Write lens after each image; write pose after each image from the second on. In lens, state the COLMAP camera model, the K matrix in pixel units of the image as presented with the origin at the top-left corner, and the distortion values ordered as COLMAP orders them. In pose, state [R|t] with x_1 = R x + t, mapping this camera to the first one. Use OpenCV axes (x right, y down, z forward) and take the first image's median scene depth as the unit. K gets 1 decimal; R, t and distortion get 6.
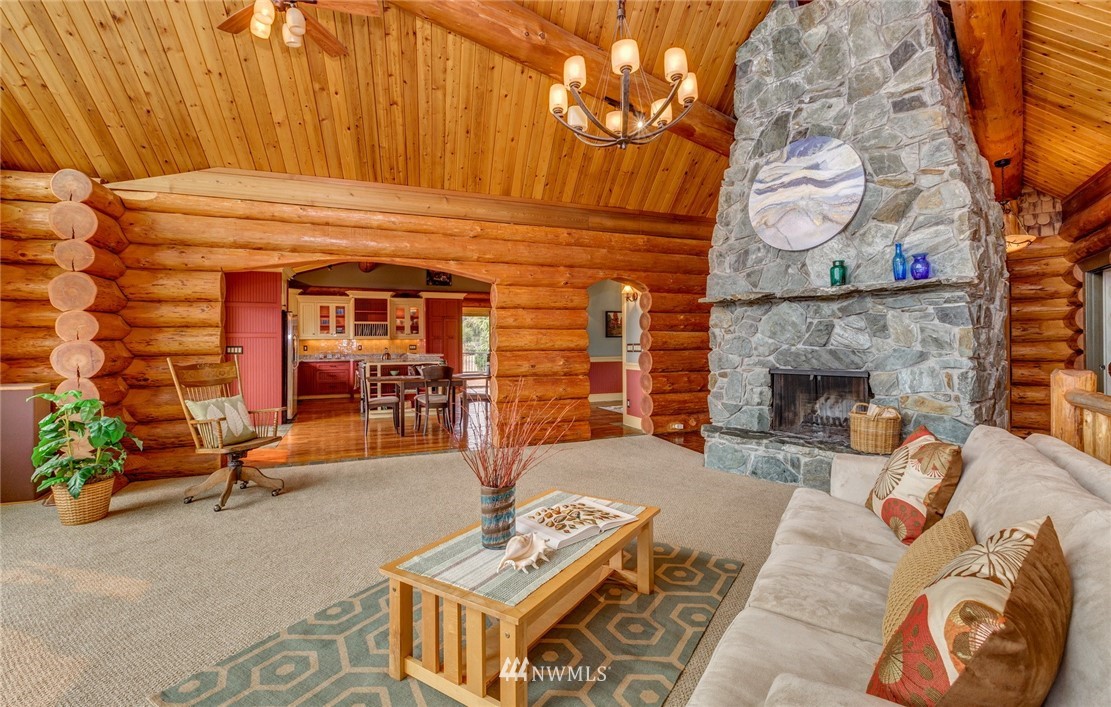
lens RADIAL K [[498.1, 0, 553.3], [0, 498.1, 344.6], [0, 0, 1]] dist [0.003851, 0.000564]
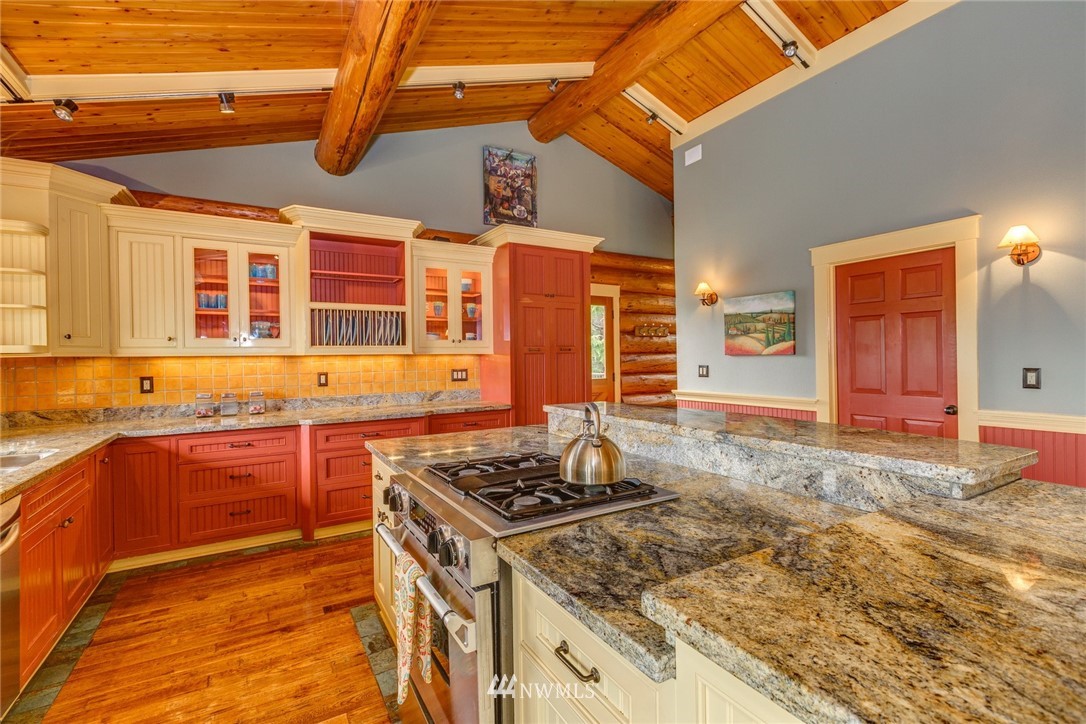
lens RADIAL K [[480.6, 0, 541.1], [0, 480.6, 357.7], [0, 0, 1]] dist [-0.000322, -0.000049]
pose [[0.989789, -0.010841, 0.142131, -0.292772], [0.010772, 0.999941, 0.001257, -0.008562], [-0.142136, 0.000287, 0.989847, 0.662669]]
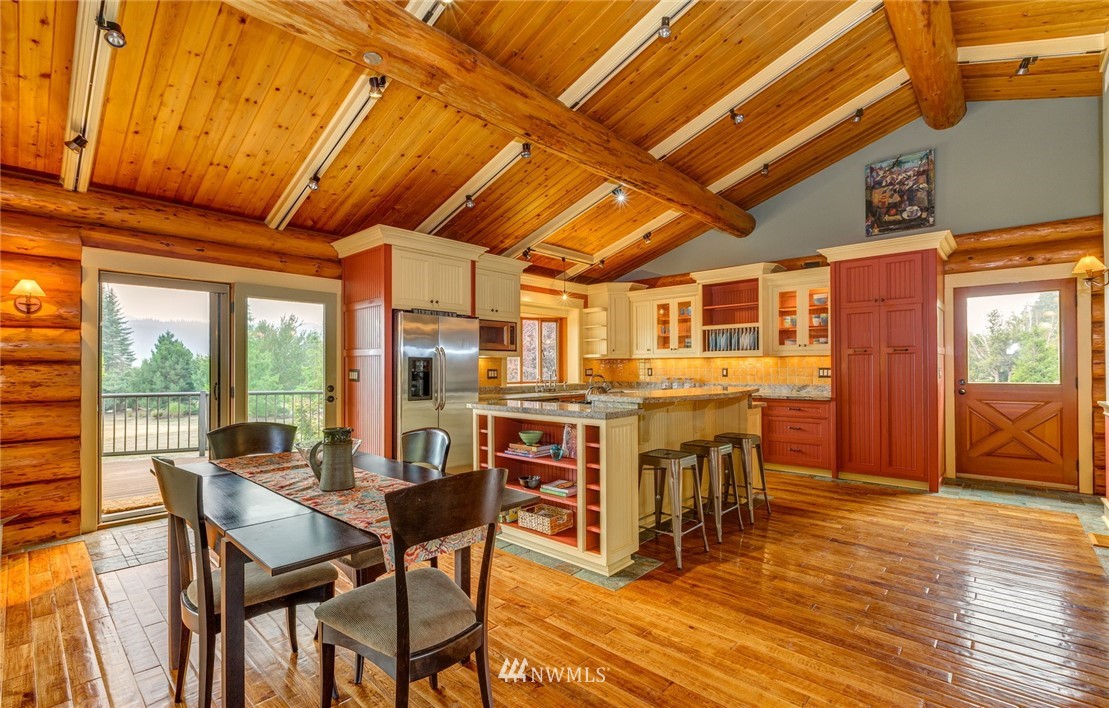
lens RADIAL K [[497.2, 0, 551.0], [0, 497.2, 365.0], [0, 0, 1]] dist [0.003851, 0.000564]
pose [[0.419638, -0.002760, -0.907687, 0.040194], [0.005355, 0.999986, -0.000565, -0.003243], [0.907676, -0.004624, 0.419647, 0.606067]]
